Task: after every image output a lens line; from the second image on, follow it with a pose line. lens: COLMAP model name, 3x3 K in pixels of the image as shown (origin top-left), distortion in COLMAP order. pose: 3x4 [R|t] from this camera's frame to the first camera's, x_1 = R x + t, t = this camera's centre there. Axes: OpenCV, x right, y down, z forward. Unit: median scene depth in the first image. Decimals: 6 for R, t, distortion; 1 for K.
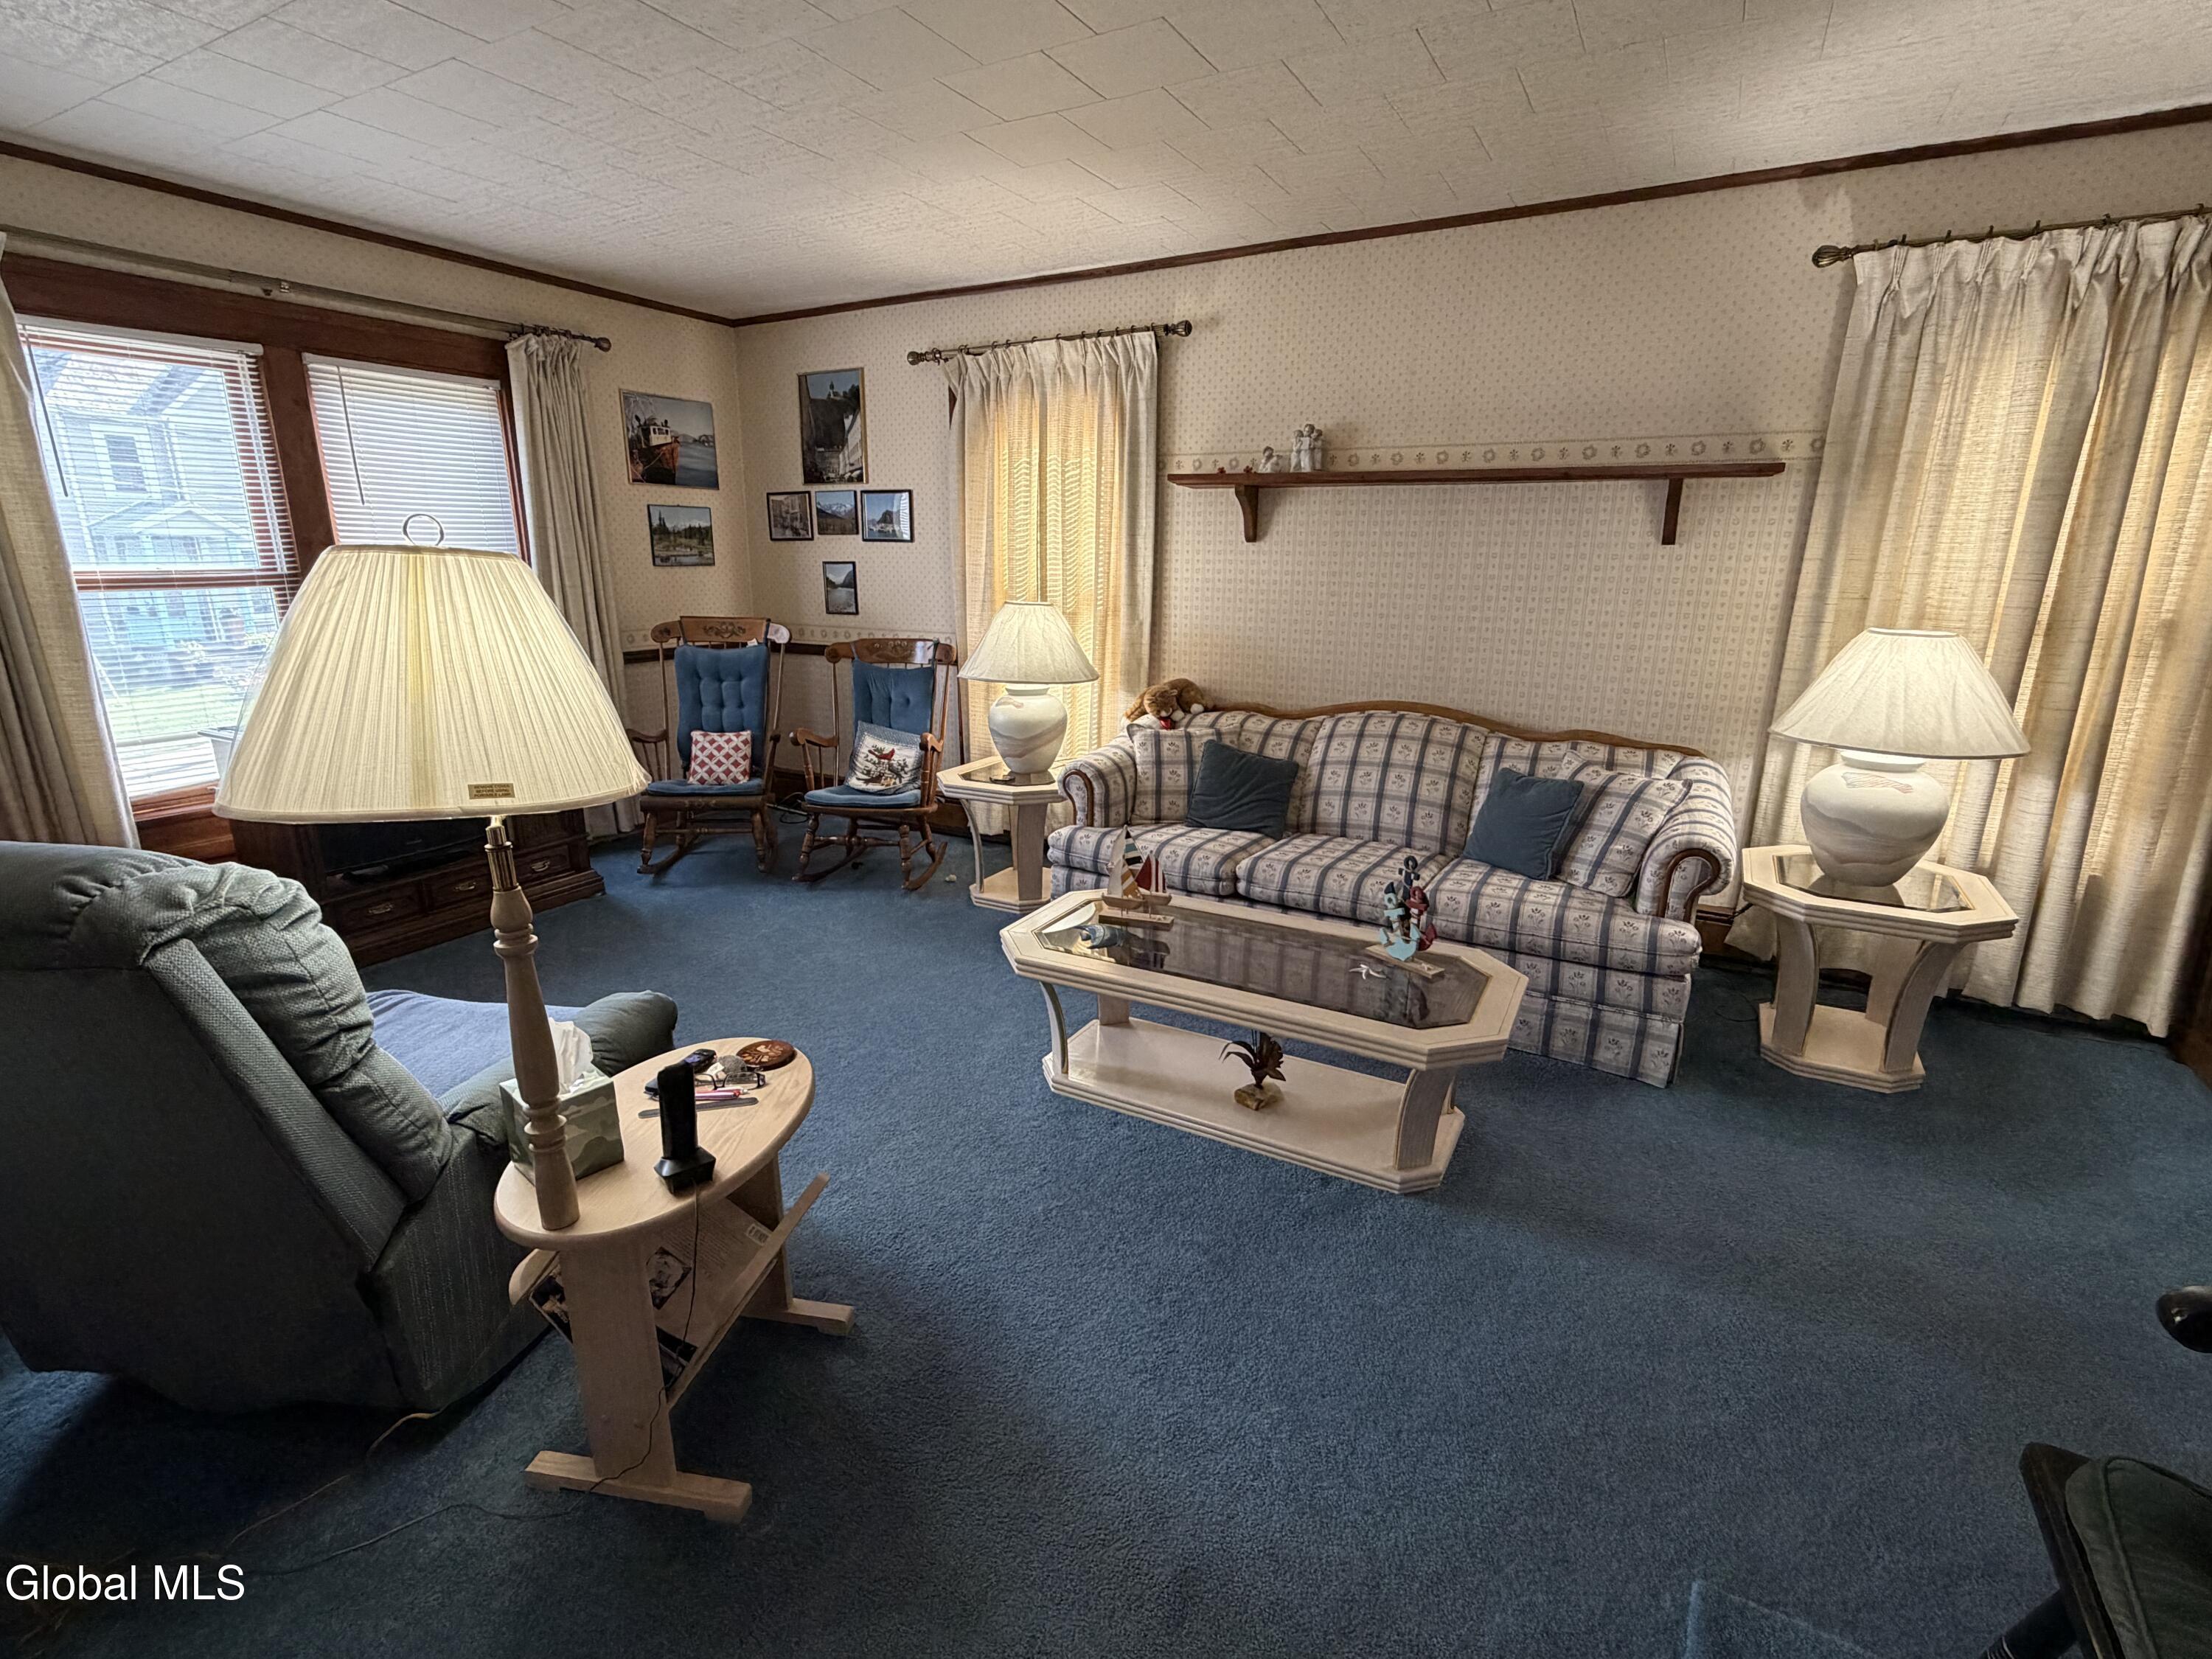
lens RADIAL K [[1079.9, 0, 1095.4], [0, 1079.9, 852.1], [0, 0, 1]] dist [0.000128, 0.001654]
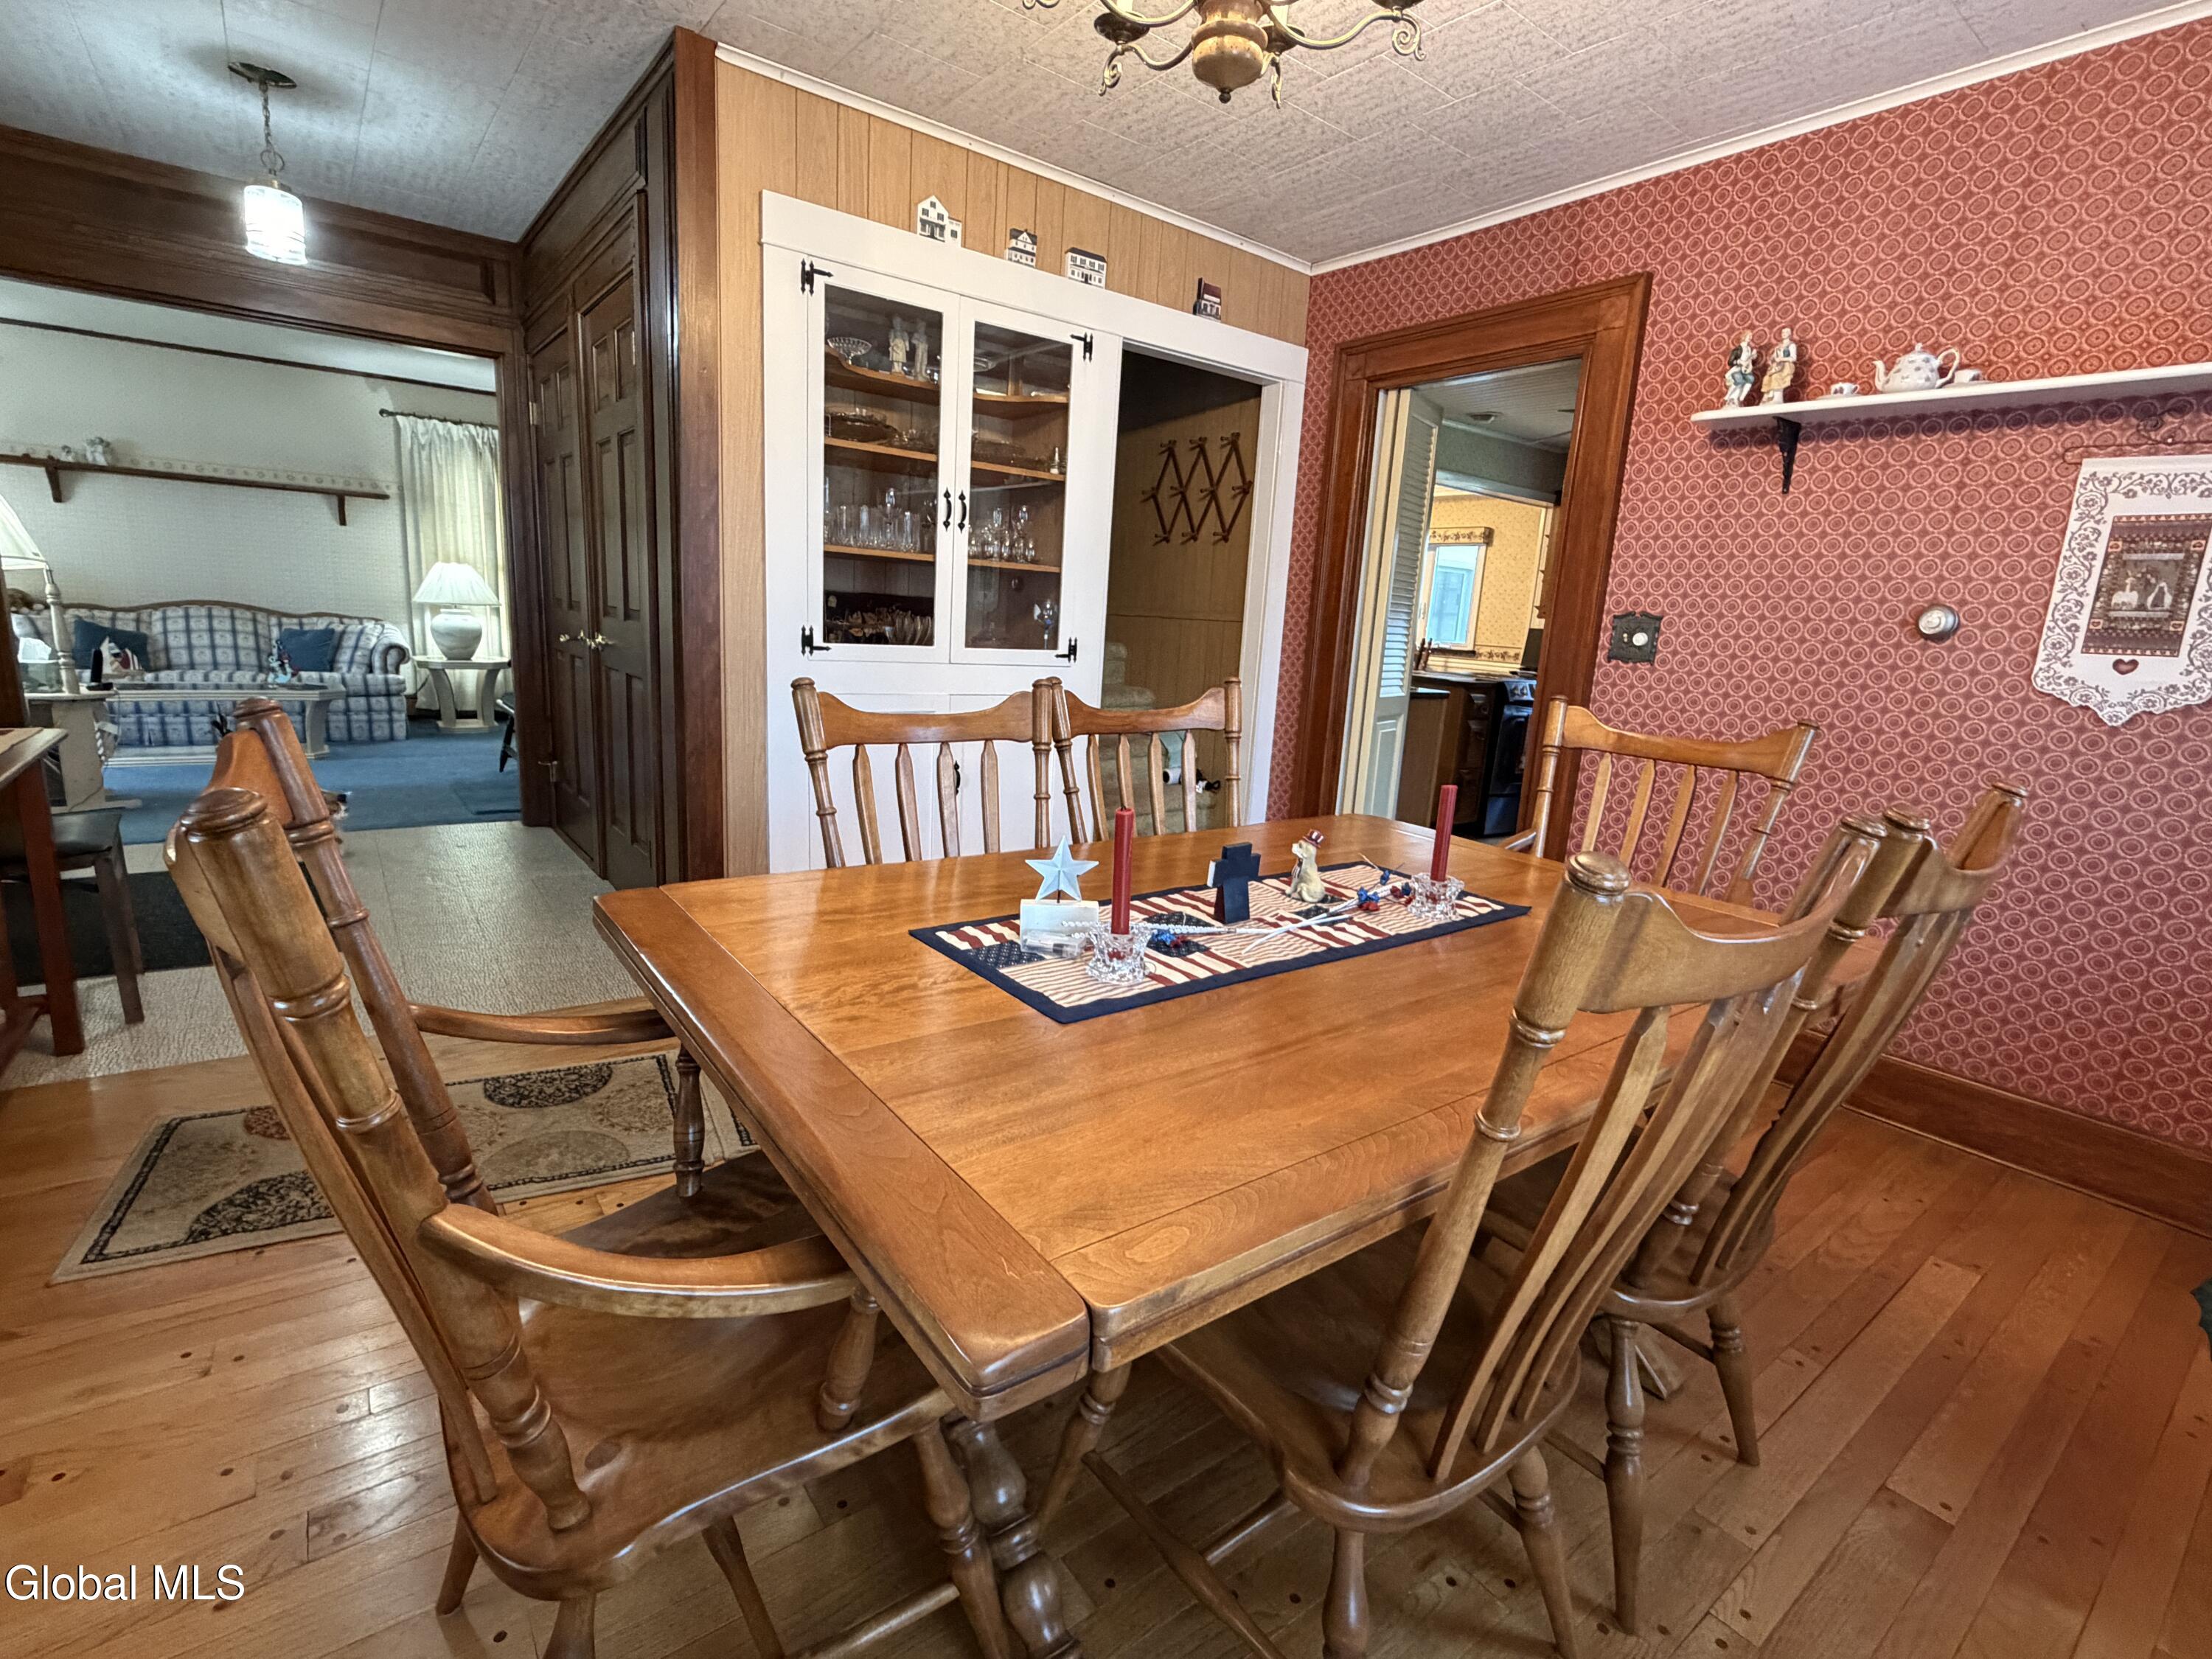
lens RADIAL K [[1079.9, 0, 1095.4], [0, 1079.9, 852.1], [0, 0, 1]] dist [0.000128, 0.001654]
pose [[0.429954, -0.168849, 0.886921, -0.927292], [0.195055, 0.976529, 0.091351, 0.489864], [-0.881529, 0.133721, 0.452797, -1.331291]]
